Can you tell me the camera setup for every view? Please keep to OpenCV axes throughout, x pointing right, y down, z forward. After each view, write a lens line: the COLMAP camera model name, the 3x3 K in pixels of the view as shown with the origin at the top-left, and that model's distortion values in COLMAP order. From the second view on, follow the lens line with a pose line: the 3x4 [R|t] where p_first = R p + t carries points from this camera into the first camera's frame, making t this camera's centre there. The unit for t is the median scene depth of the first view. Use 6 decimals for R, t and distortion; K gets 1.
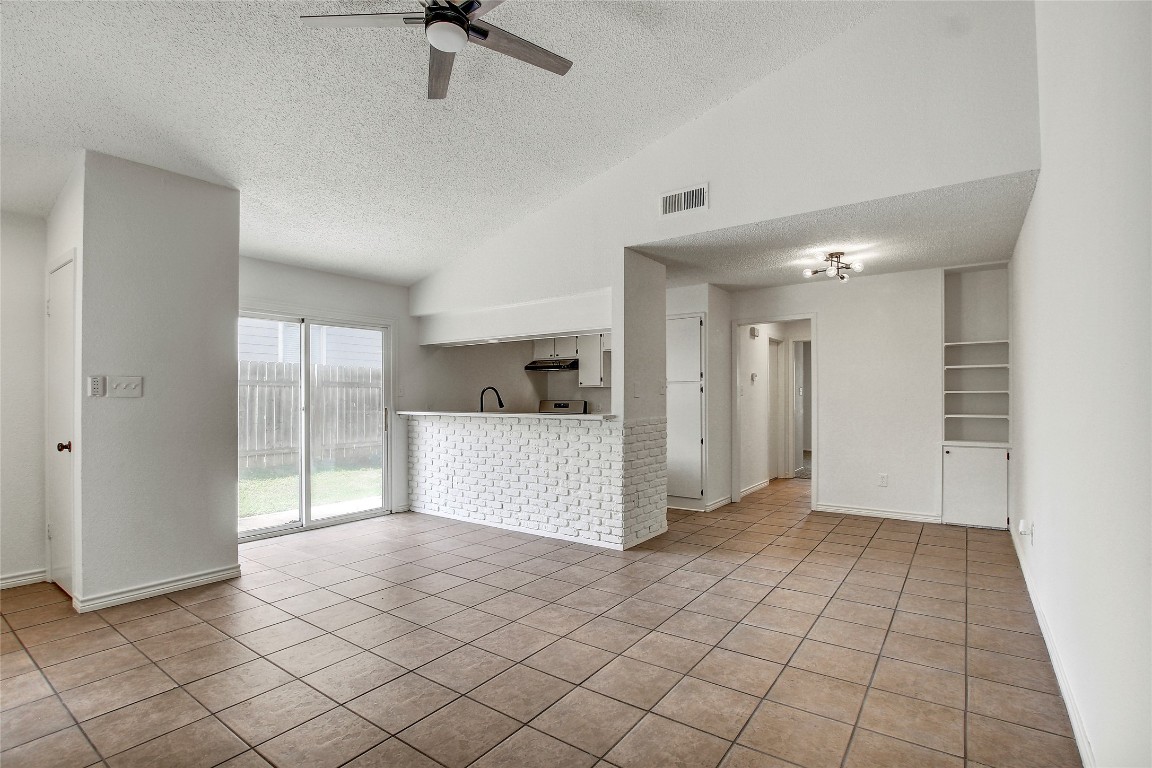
lens RADIAL K [[547.4, 0, 575.2], [0, 547.4, 394.1], [0, 0, 1]] dist [-0.034436, 0.005930]
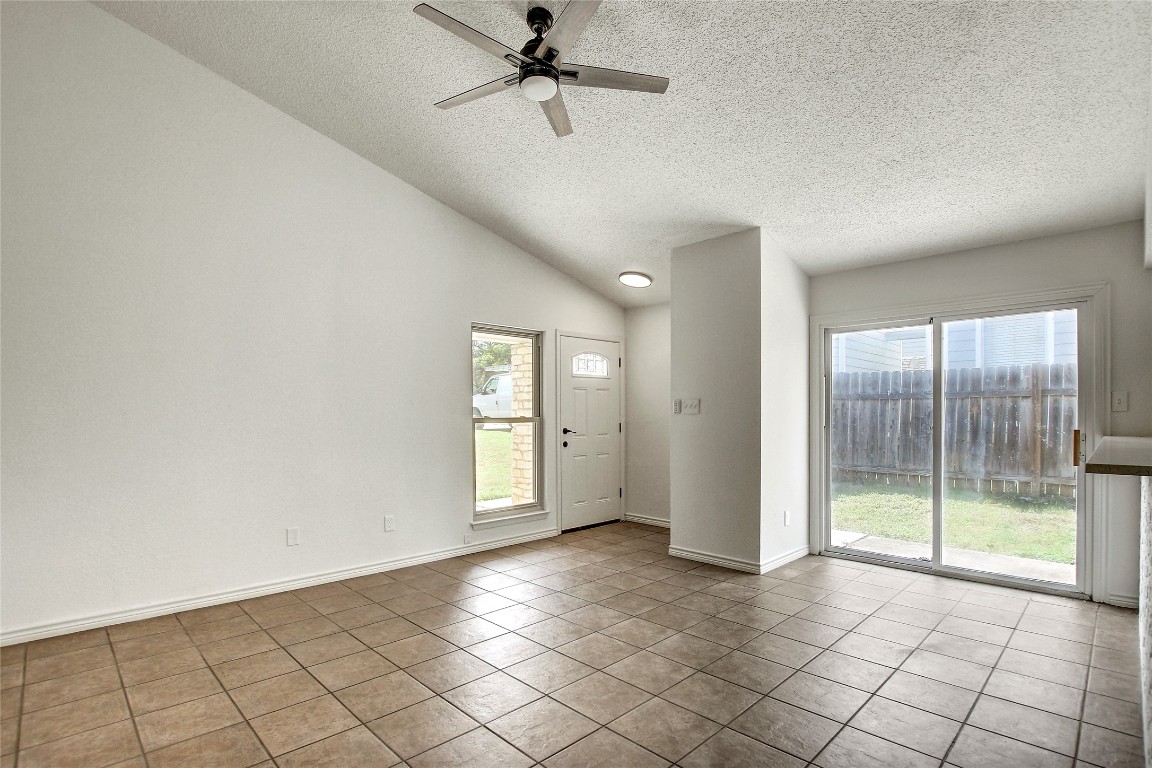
lens RADIAL K [[547.4, 0, 563.0], [0, 547.4, 421.1], [0, 0, 1]] dist [-0.034436, 0.005930]
pose [[-0.174762, 0.014949, -0.984497, 0.440077], [0.009767, 0.999862, 0.013448, 0.001660], [0.984562, -0.007265, -0.174883, 0.644259]]
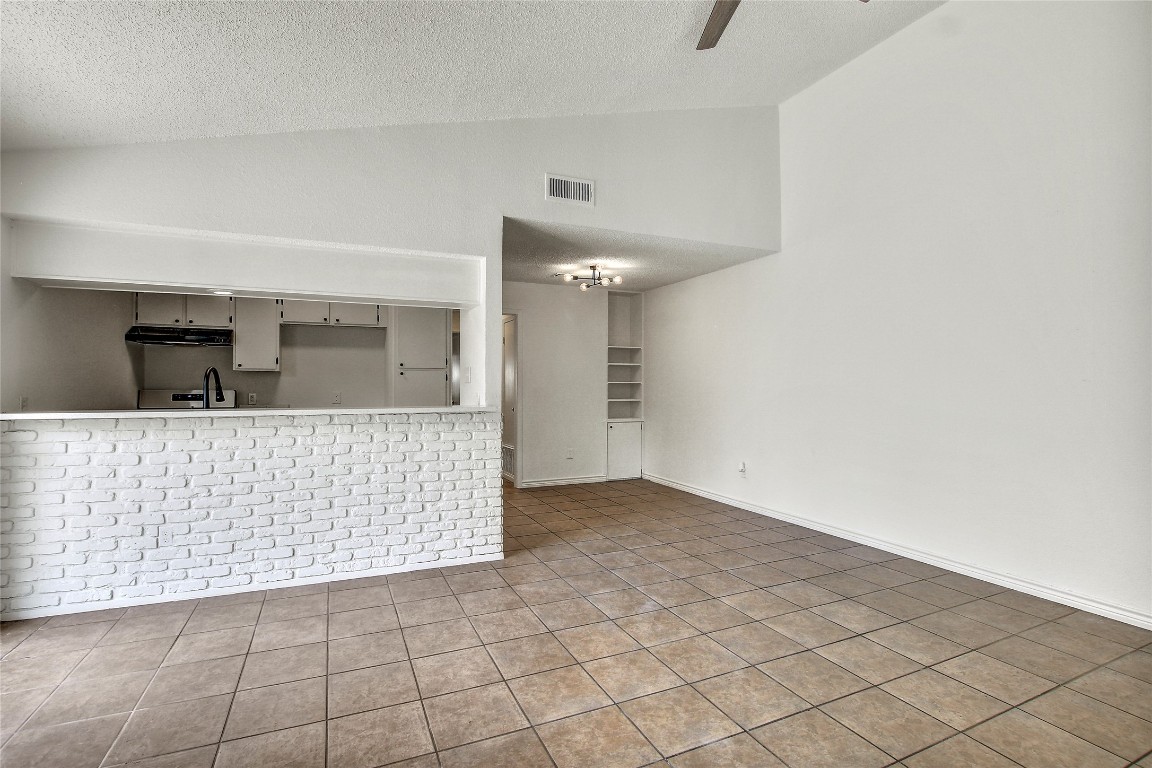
lens RADIAL K [[547.4, 0, 573.4], [0, 547.4, 383.0], [0, 0, 1]] dist [-0.034436, 0.005930]
pose [[0.498061, 0.007743, 0.867107, -0.582597], [-0.007346, 0.999962, -0.004711, 0.005195], [-0.867111, -0.004023, 0.498099, 0.432827]]
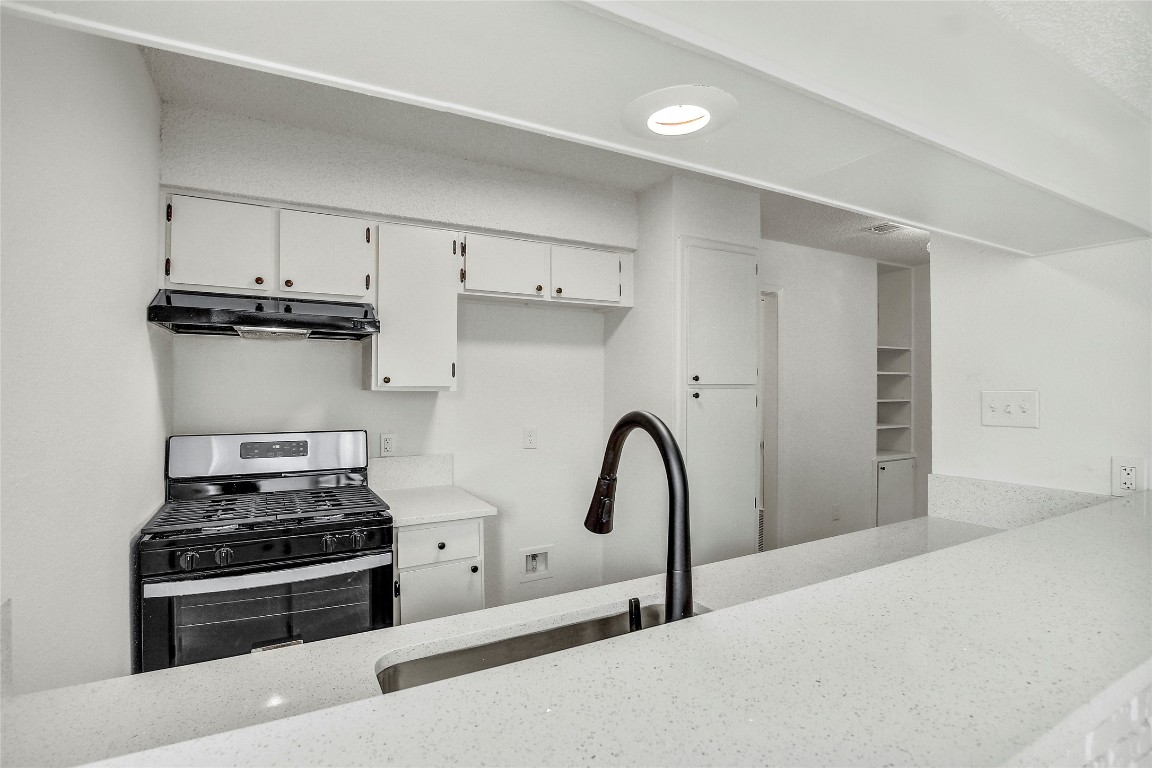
lens RADIAL K [[547.4, 0, 567.3], [0, 547.4, 380.2], [0, 0, 1]] dist [-0.034436, 0.005930]
pose [[0.433265, 0.010440, 0.901206, -0.367598], [-0.009516, 0.999930, -0.007009, -0.027878], [-0.901216, -0.005539, 0.433334, 1.167661]]
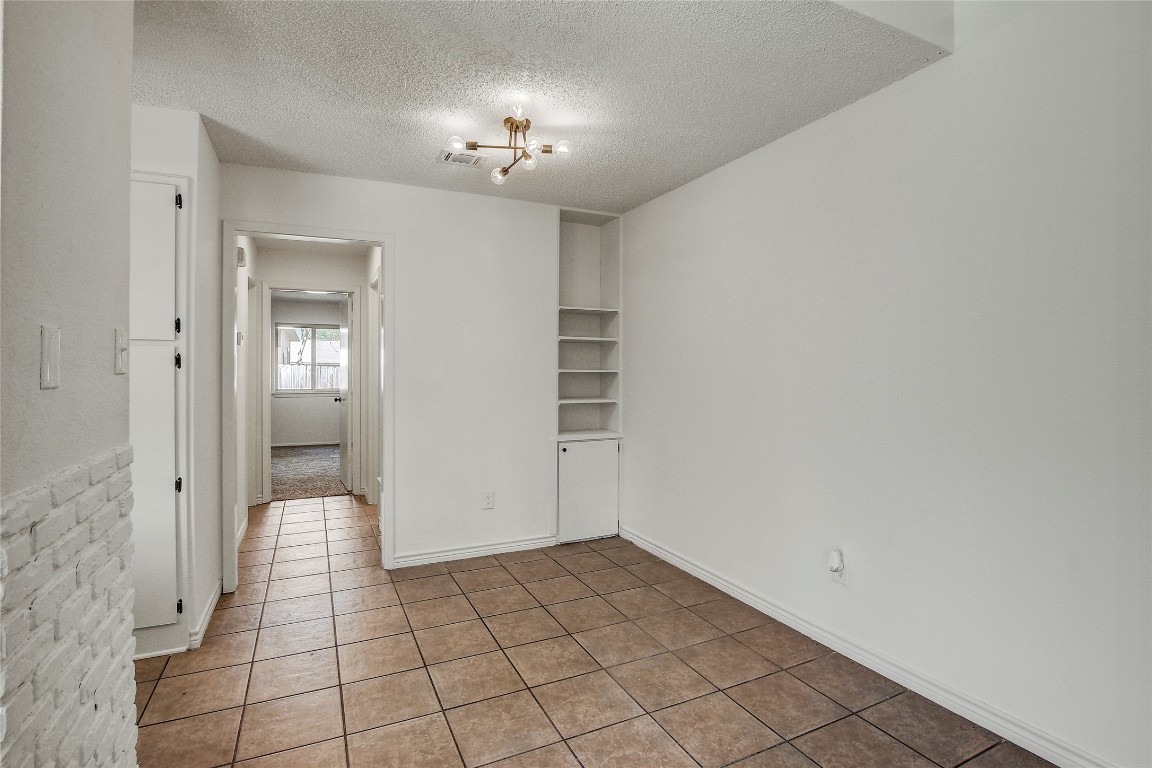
lens RADIAL K [[547.4, 0, 569.4], [0, 547.4, 374.7], [0, 0, 1]] dist [-0.034436, 0.005930]
pose [[0.478514, -0.003148, 0.878074, 0.018551], [-0.007719, 0.999940, 0.007792, -0.003838], [-0.878046, -0.010507, 0.478461, 0.673954]]
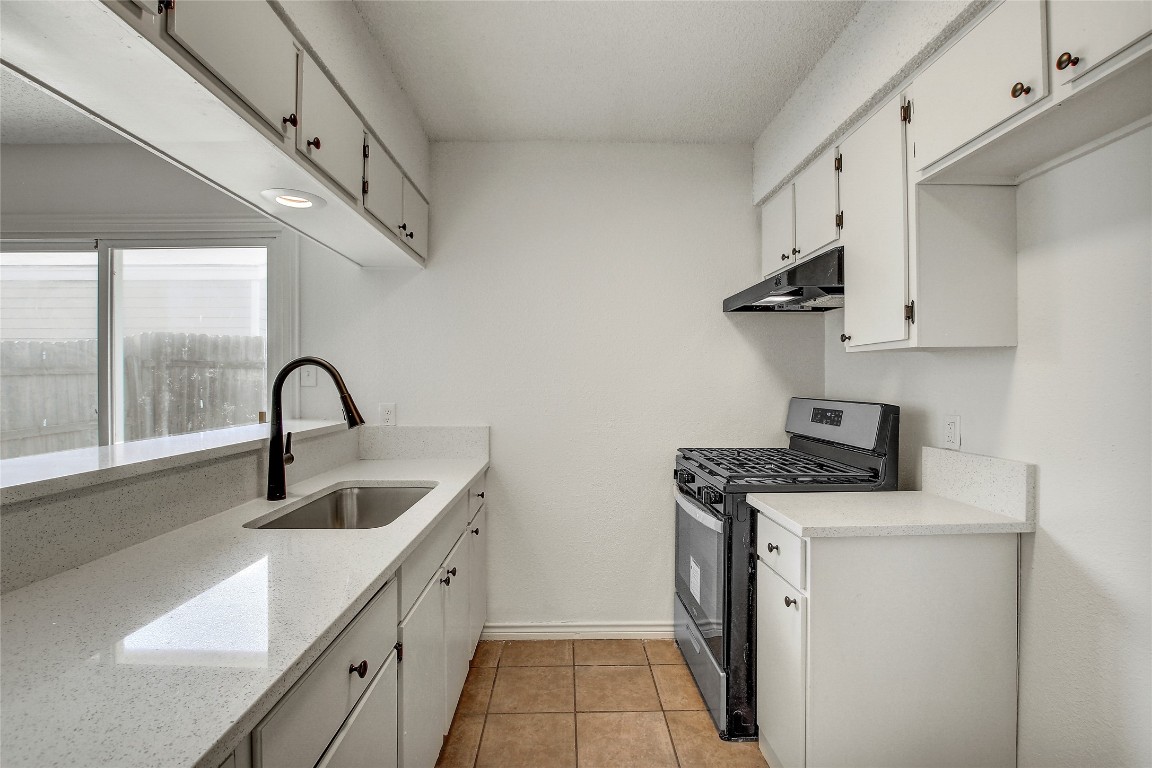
lens RADIAL K [[547.4, 0, 574.3], [0, 547.4, 380.0], [0, 0, 1]] dist [-0.034436, 0.005930]
pose [[0.590258, -0.000987, -0.807214, 0.219227], [0.005455, 0.999981, 0.002766, -0.001713], [0.807196, -0.006036, 0.590252, 1.144127]]
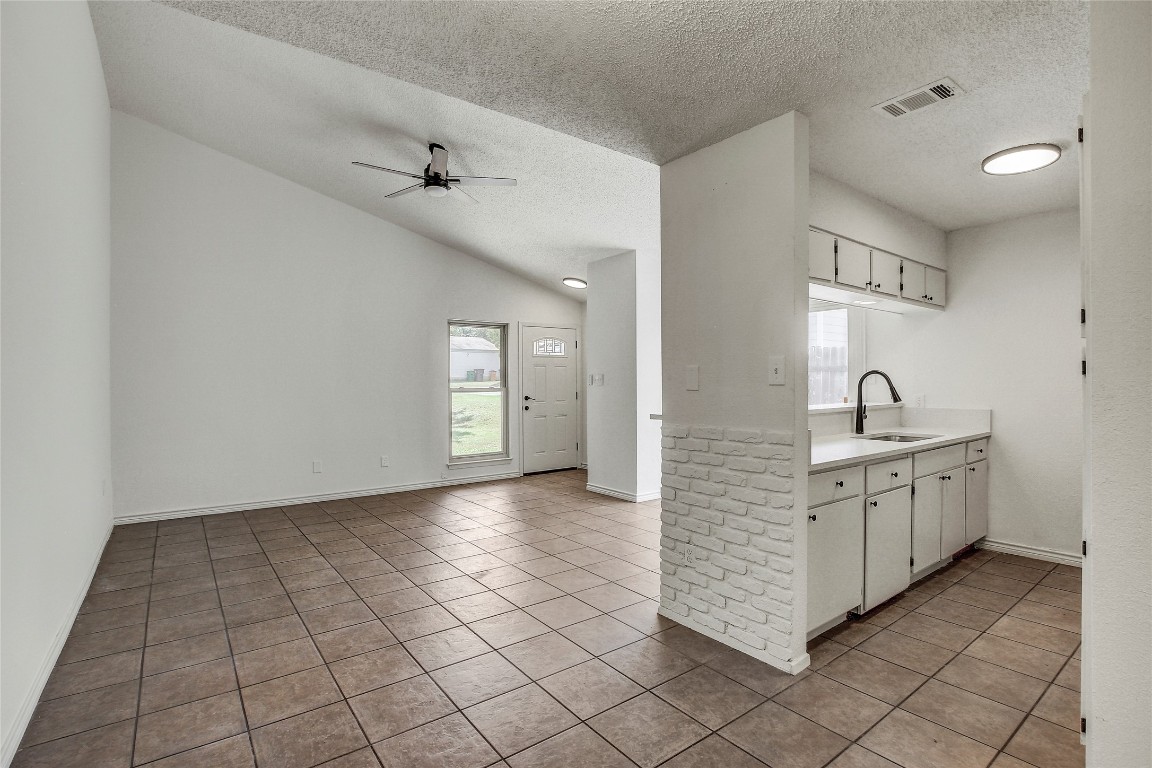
lens RADIAL K [[547.4, 0, 579.4], [0, 547.4, 386.8], [0, 0, 1]] dist [-0.034436, 0.005930]
pose [[-0.293525, 0.010919, -0.955889, 0.713749], [0.010772, 0.999909, 0.008114, -0.003779], [0.955891, -0.007916, -0.293616, 1.033444]]
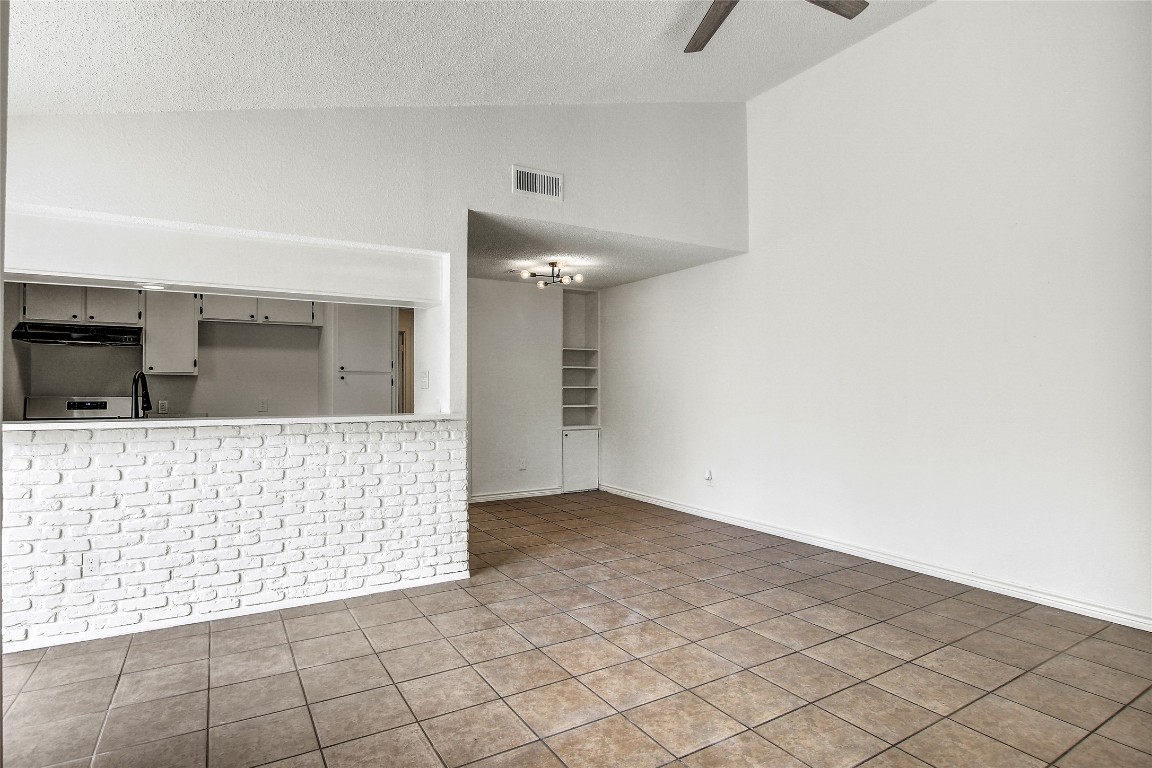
lens RADIAL K [[608.6, 0, 573.1], [0, 608.6, 383.9], [0, 0, 1]] dist [-0.027420, 0.003852]
pose [[0.392404, 0.011421, 0.919722, -0.649027], [-0.005141, 0.999935, -0.010224, 0.003575], [-0.919779, -0.000717, 0.392437, 0.465108]]
